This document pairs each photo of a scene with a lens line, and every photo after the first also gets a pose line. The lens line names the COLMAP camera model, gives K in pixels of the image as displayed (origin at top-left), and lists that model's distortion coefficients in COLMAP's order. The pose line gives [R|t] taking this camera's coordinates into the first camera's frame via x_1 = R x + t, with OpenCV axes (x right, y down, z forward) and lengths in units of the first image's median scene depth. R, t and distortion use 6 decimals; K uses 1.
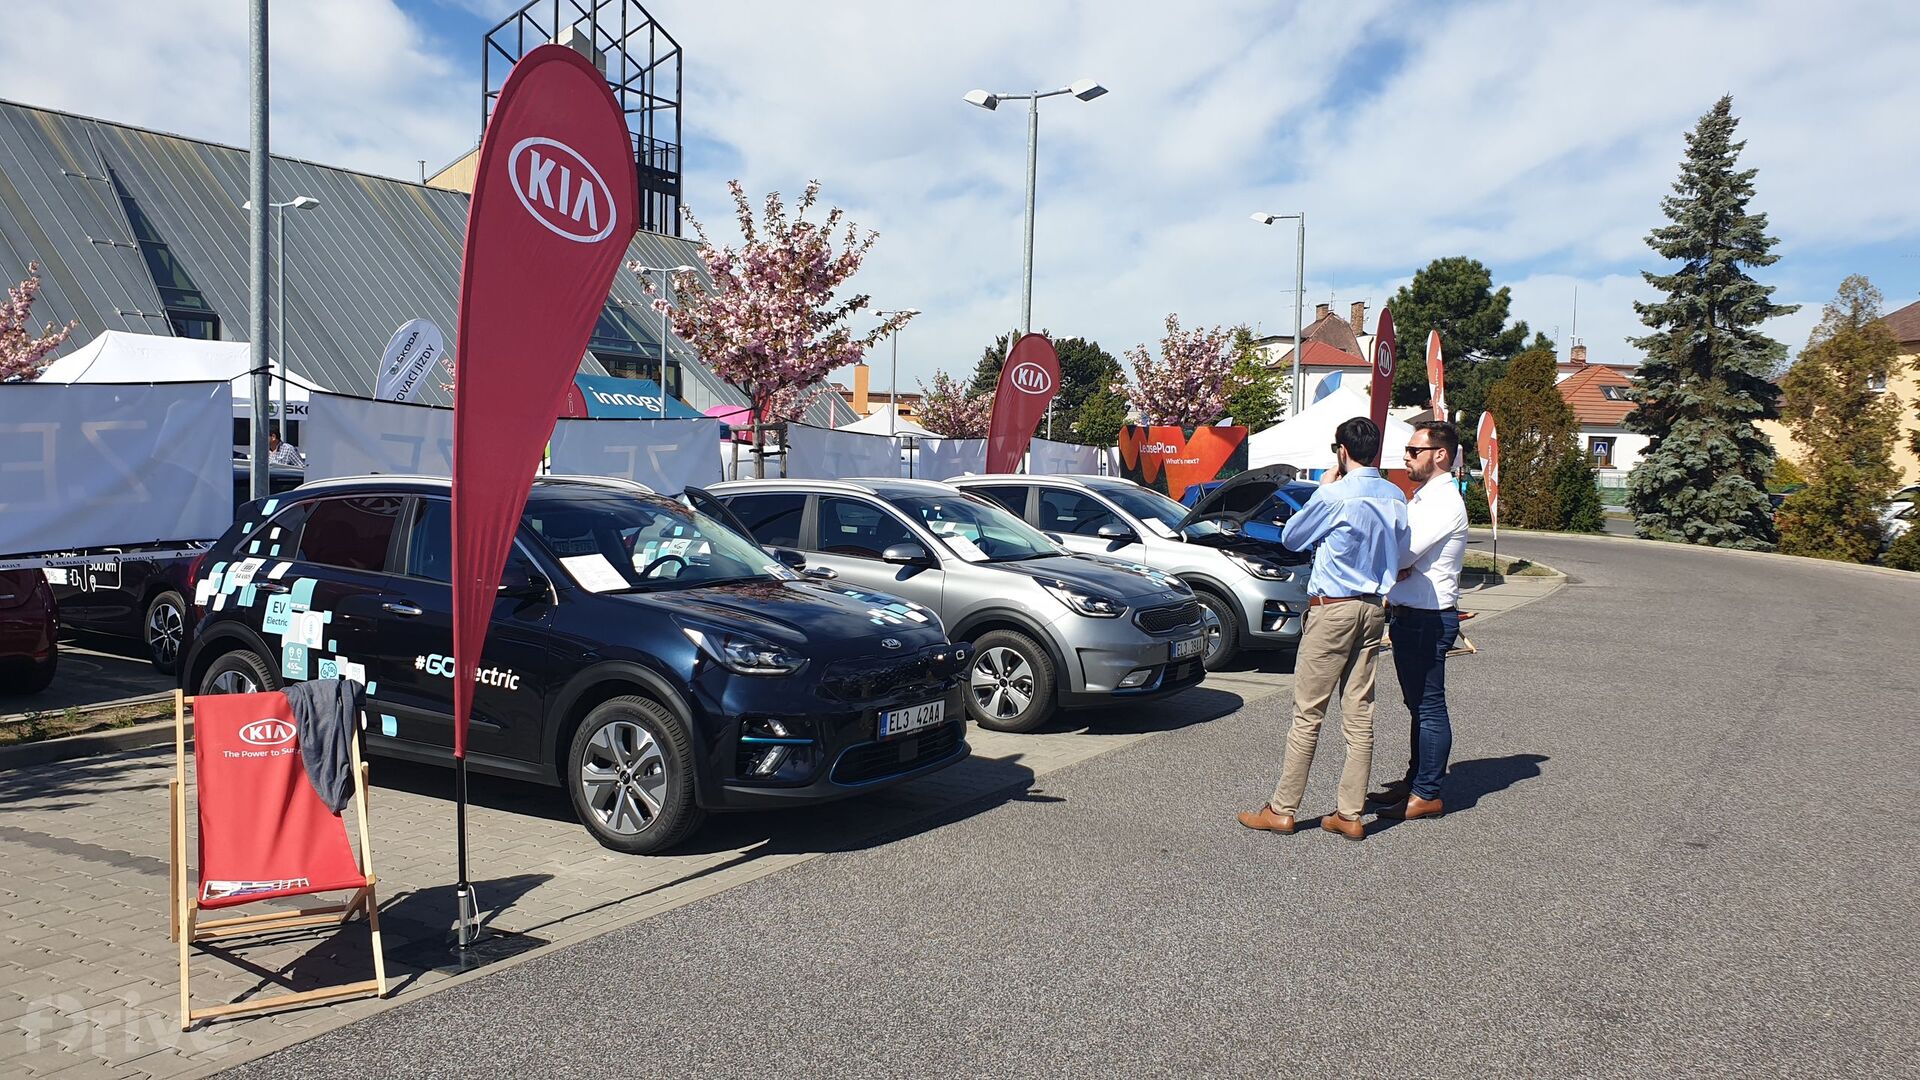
lens RADIAL K [[1520.9, 0, 961.9], [0, 1520.9, 540.8], [0, 0, 1]] dist [0.018417, -0.011030]
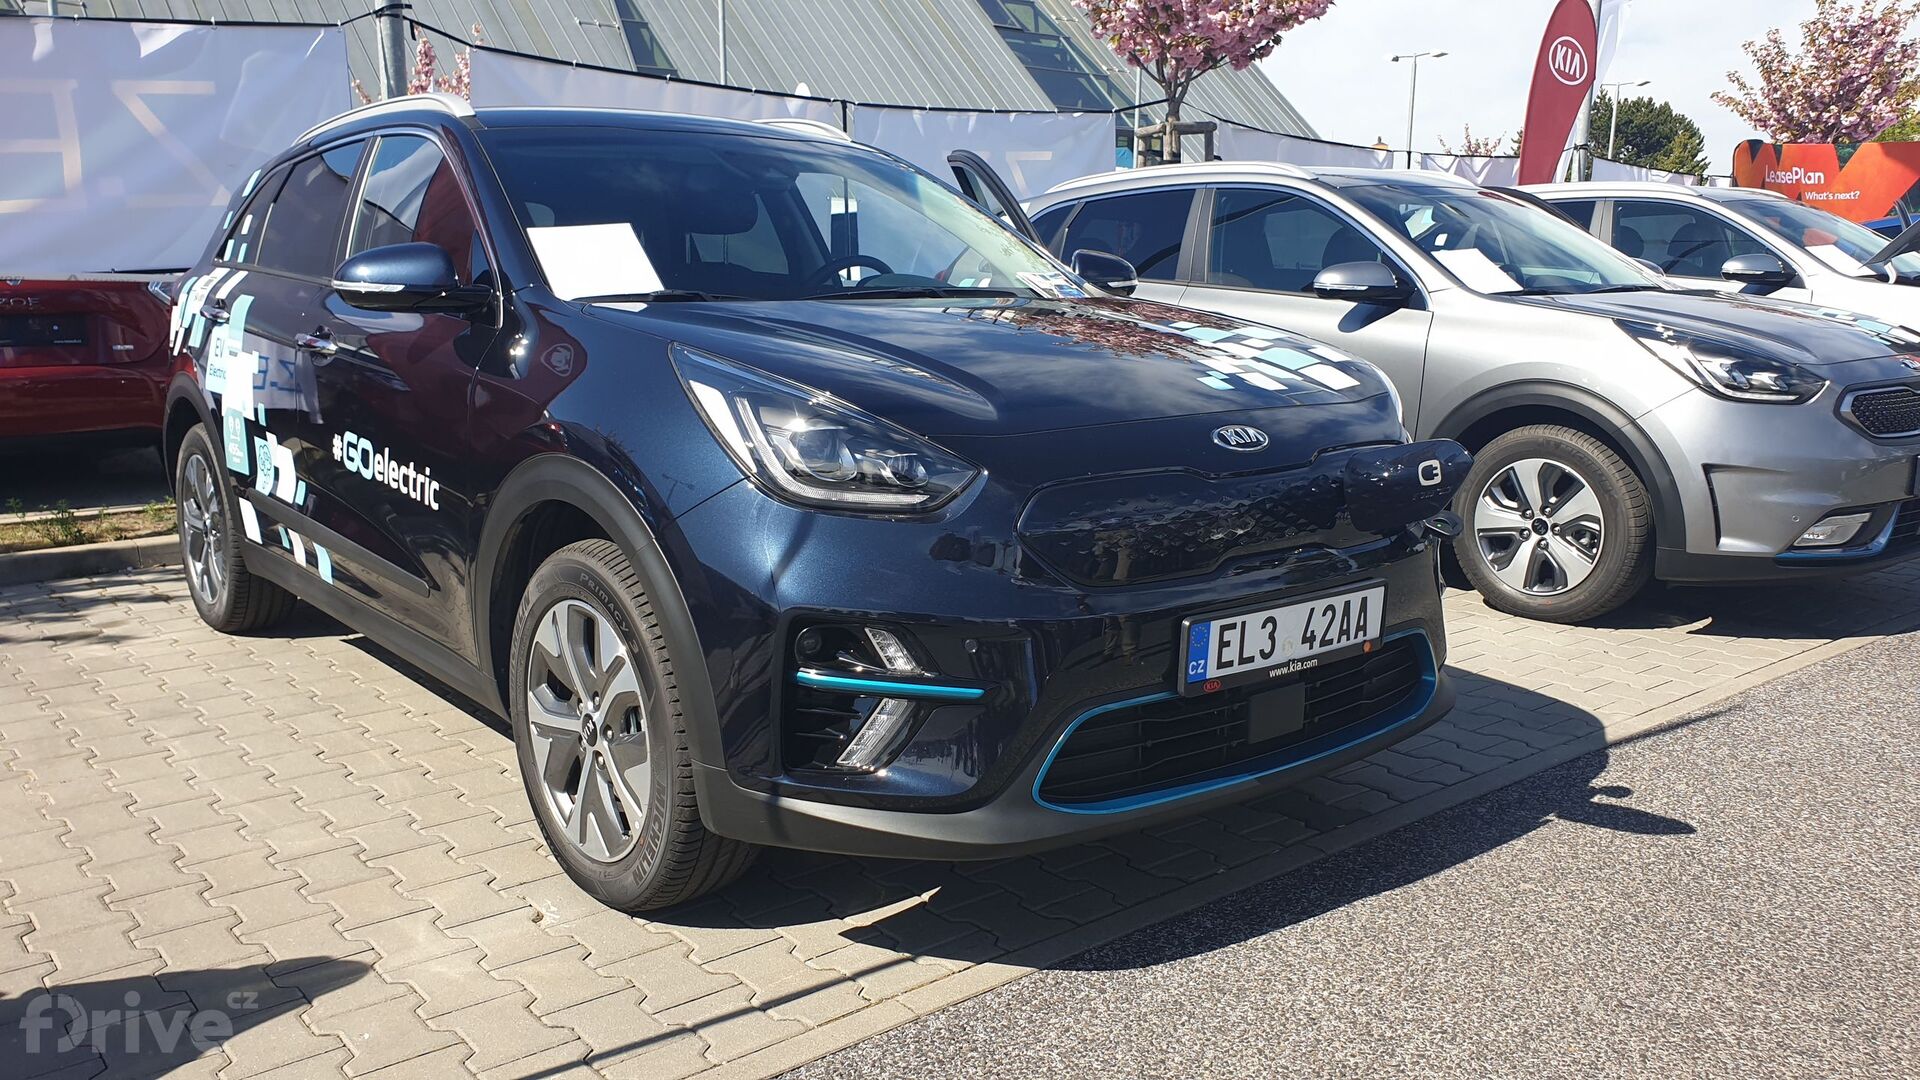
lens RADIAL K [[1520.9, 0, 960.0], [0, 1520.9, 523.1], [0, 0, 1]] dist [0.018417, -0.011030]
pose [[0.945263, 0.046526, -0.322976, 0.008419], [-0.008282, 0.992885, 0.118791, 0.032745], [0.326205, -0.109614, 0.938922, 0.453524]]
